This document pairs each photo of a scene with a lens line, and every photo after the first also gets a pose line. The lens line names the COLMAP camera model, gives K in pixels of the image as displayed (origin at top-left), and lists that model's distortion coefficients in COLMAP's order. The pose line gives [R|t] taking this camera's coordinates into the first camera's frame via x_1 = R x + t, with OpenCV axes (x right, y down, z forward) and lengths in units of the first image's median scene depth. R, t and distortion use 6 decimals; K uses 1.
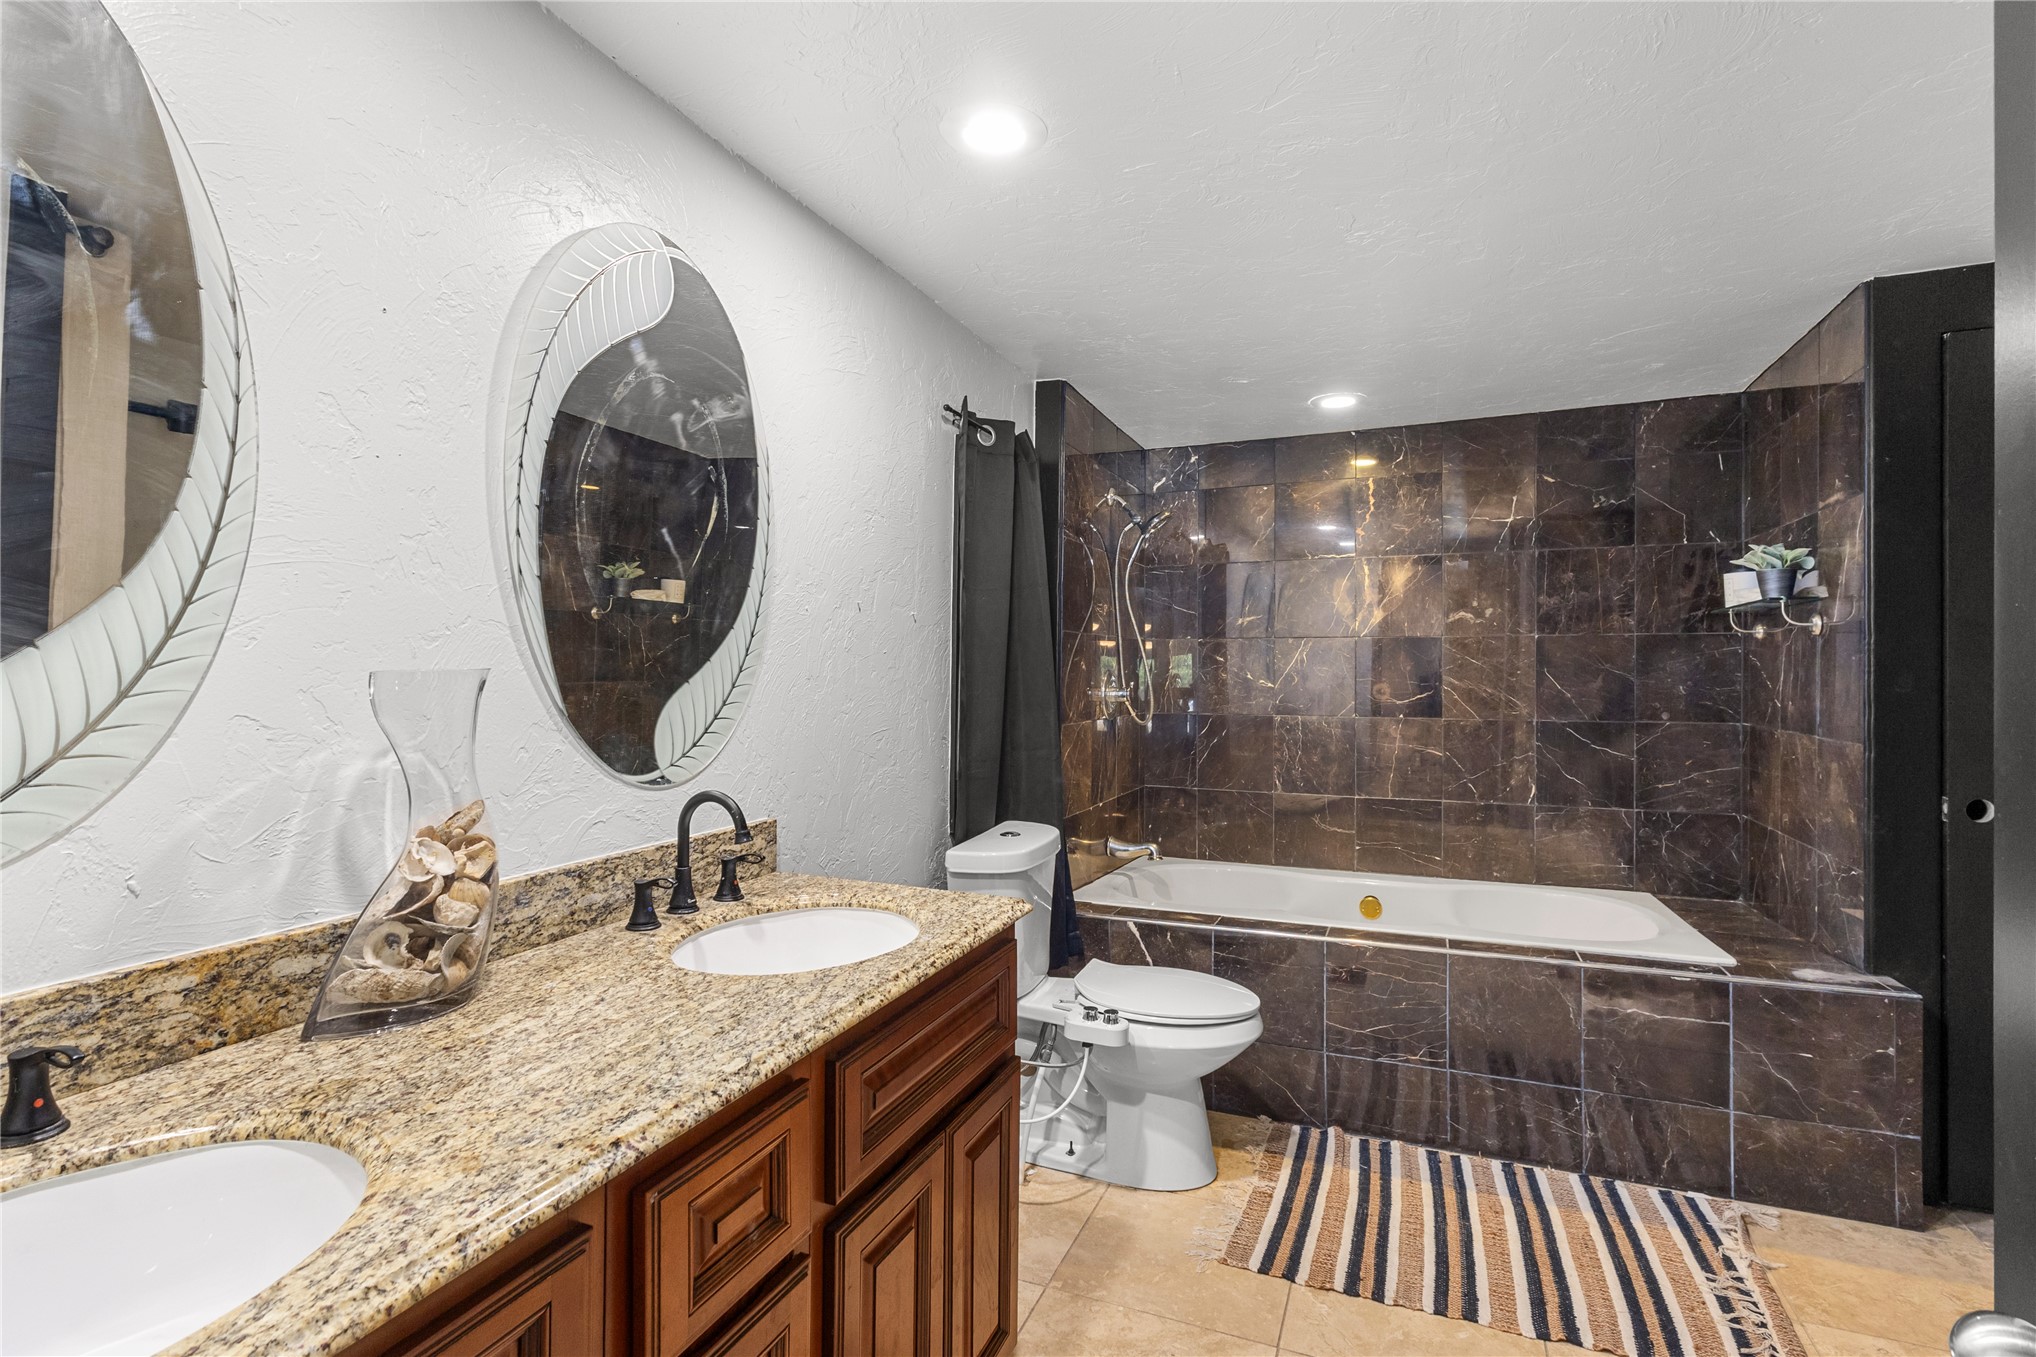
lens RADIAL K [[989.2, 0, 1007.6], [0, 989.2, 687.3], [0, 0, 1]] dist [0.002126, 0.000729]
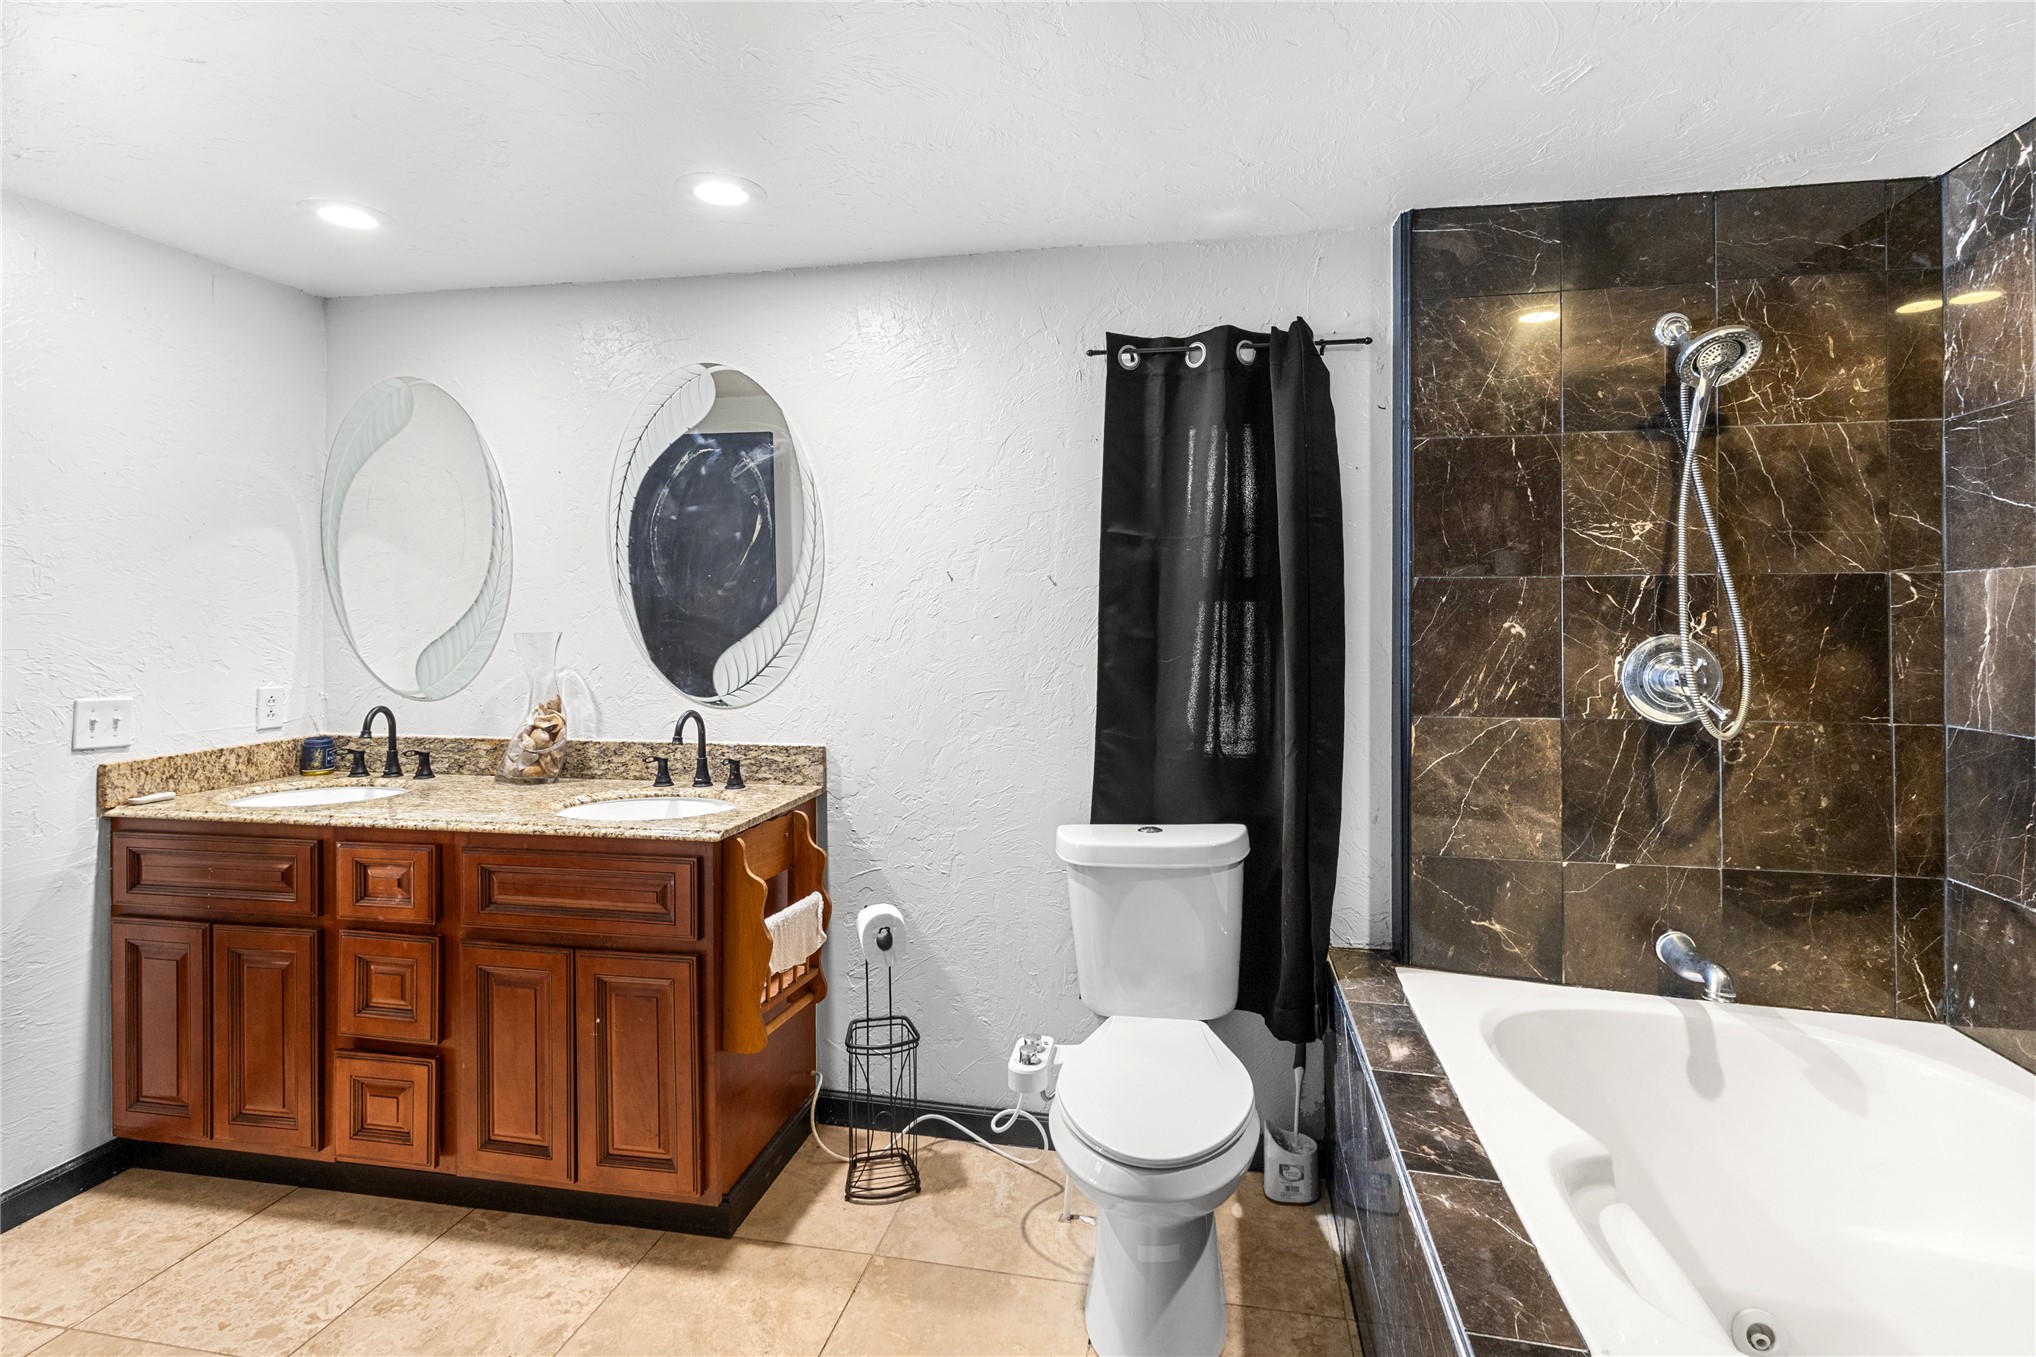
lens RADIAL K [[966.3, 0, 1010.1], [0, 966.3, 640.9], [0, 0, 1]] dist [0.000206, 0.001038]
pose [[0.195767, 0.015634, -0.980526, 1.270288], [-0.017556, 0.999769, 0.012436, -0.033218], [0.980493, 0.014780, 0.195996, 1.165357]]
